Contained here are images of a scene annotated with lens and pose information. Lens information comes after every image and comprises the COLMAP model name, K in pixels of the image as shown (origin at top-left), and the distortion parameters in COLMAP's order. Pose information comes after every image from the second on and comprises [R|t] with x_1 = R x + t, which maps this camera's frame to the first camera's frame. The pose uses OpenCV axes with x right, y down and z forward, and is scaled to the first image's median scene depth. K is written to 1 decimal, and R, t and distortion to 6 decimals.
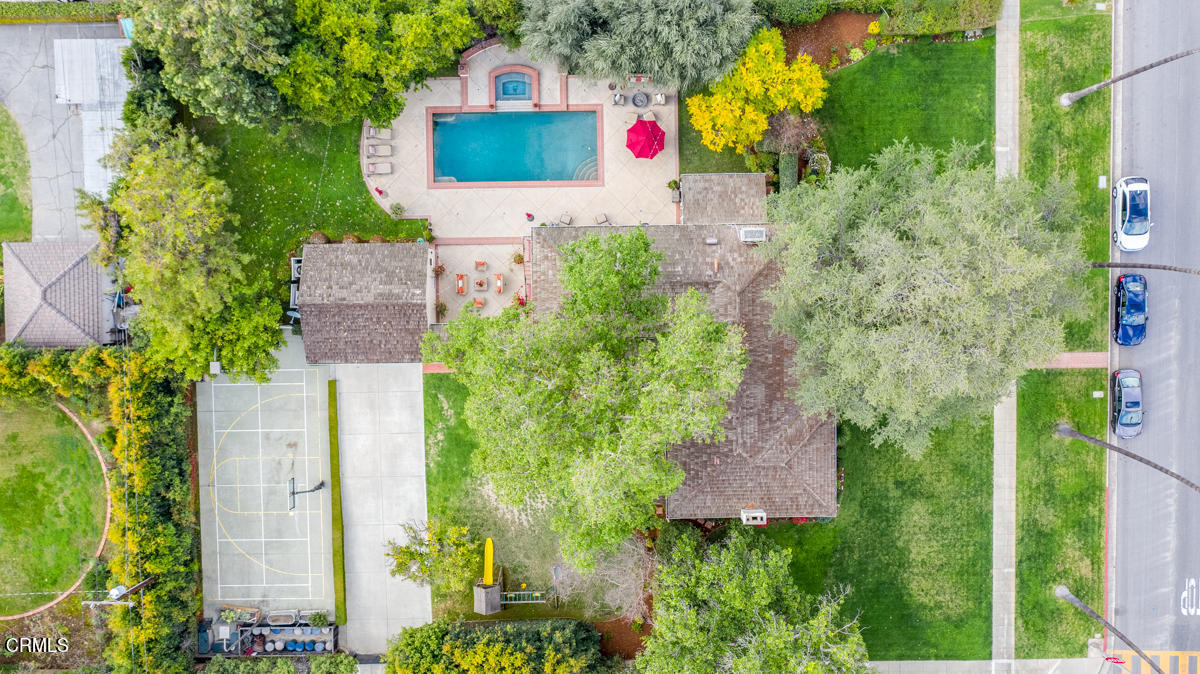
lens RADIAL K [[954.8, 0, 598.3], [0, 954.8, 335.8], [0, 0, 1]] dist [-0.002753, 0.002143]
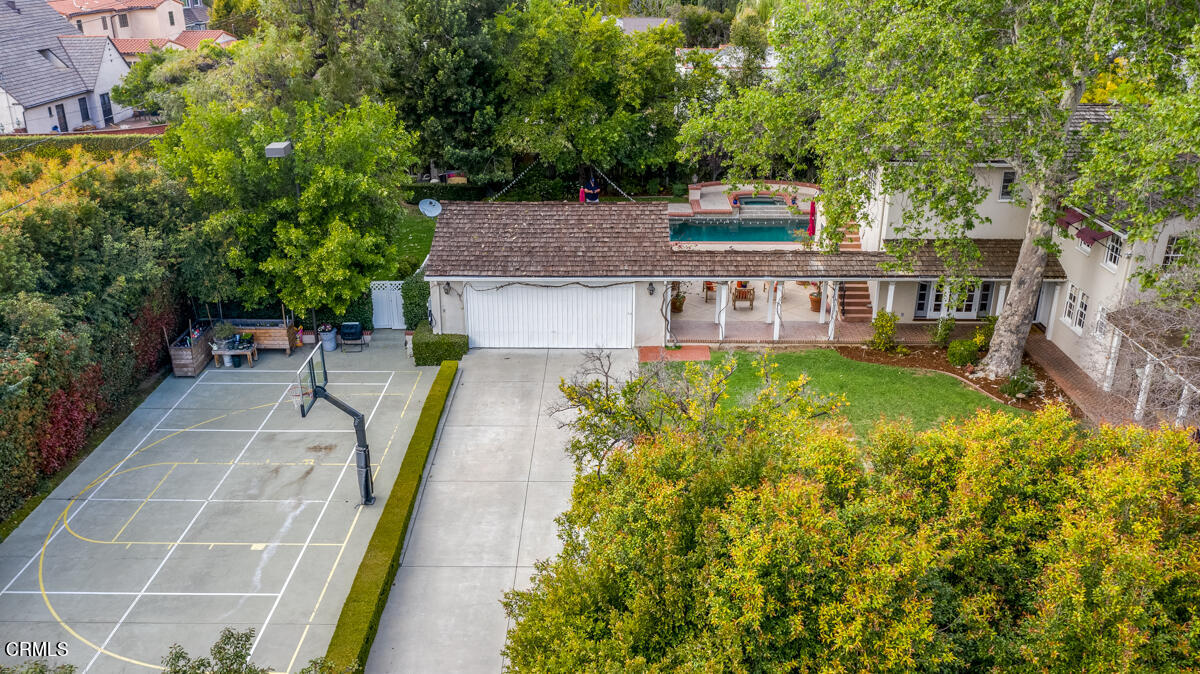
lens RADIAL K [[954.8, 0, 605.4], [0, 954.8, 338.0], [0, 0, 1]] dist [-0.002753, 0.002143]
pose [[0.999583, 0.008797, -0.027519, -0.186850], [-0.028850, 0.354279, -0.934695, 0.486050], [0.001527, 0.935098, 0.354385, 0.811866]]
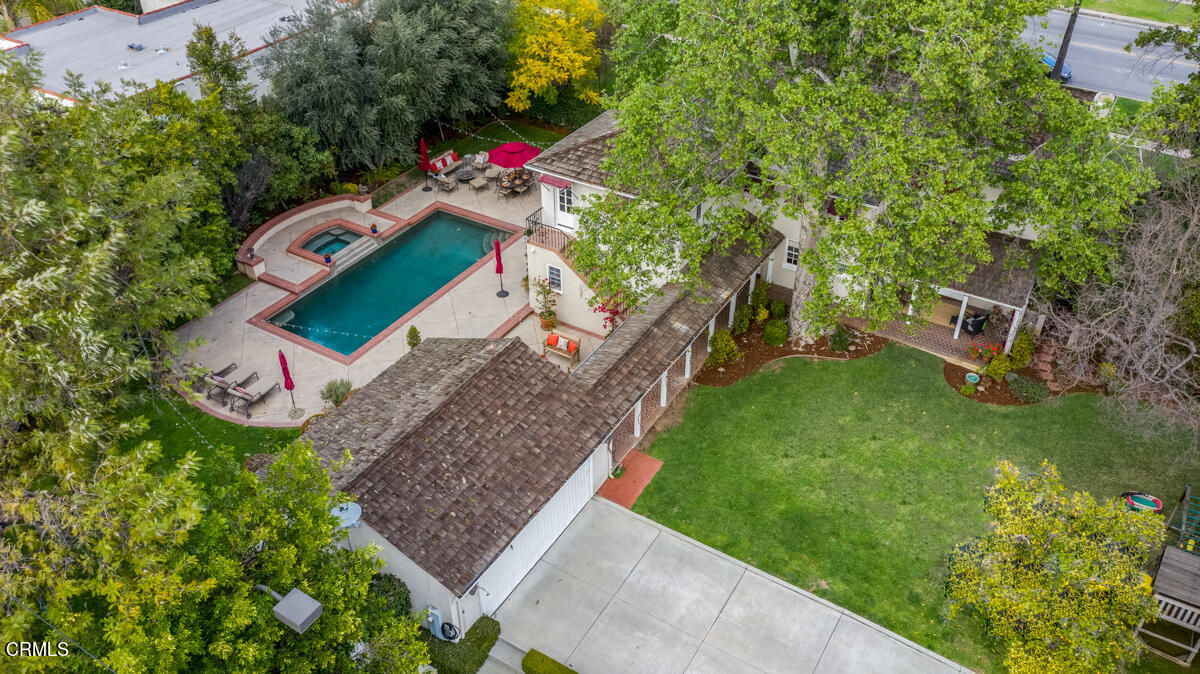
lens RADIAL K [[954.8, 0, 605.0], [0, 954.8, 336.9], [0, 0, 1]] dist [-0.002753, 0.002143]
pose [[0.530849, -0.500123, 0.684161, -0.462360], [0.847114, 0.289866, -0.445394, 0.209660], [0.024437, 0.815999, 0.577536, 0.660936]]
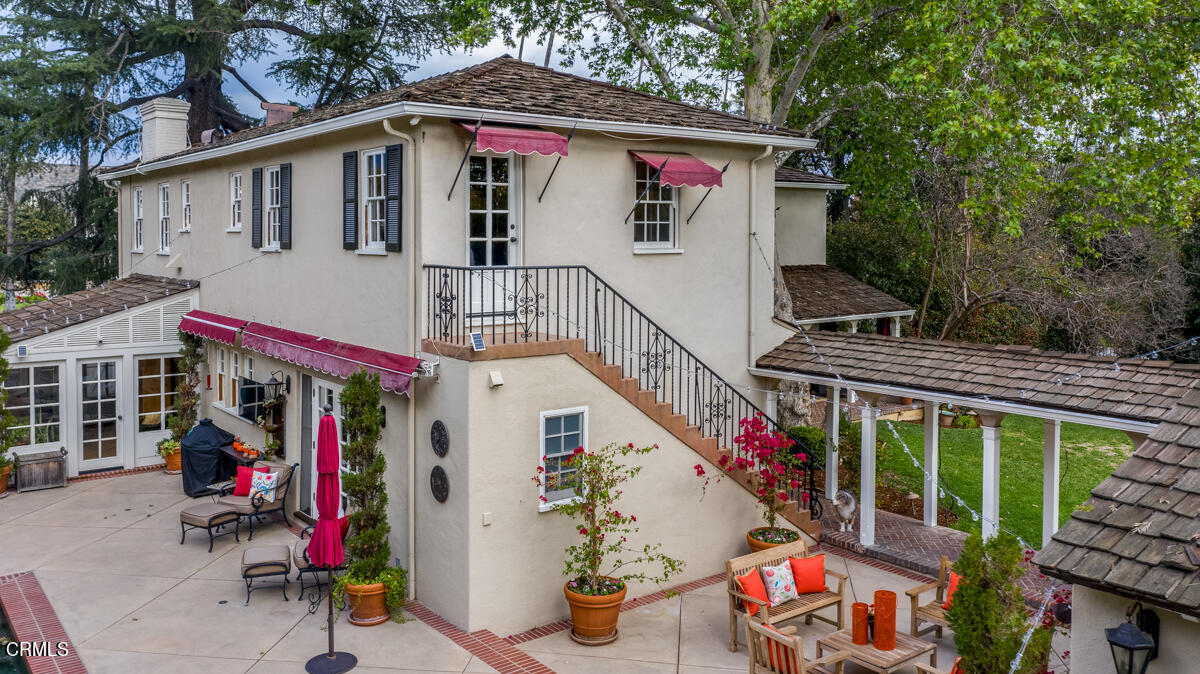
lens RADIAL K [[954.8, 0, 600.2], [0, 954.8, 336.2], [0, 0, 1]] dist [-0.002753, 0.002143]
pose [[-0.594043, -0.104254, 0.797649, -0.214670], [0.804361, -0.090286, 0.587241, -0.173621], [0.010795, 0.990444, 0.137492, 0.913347]]
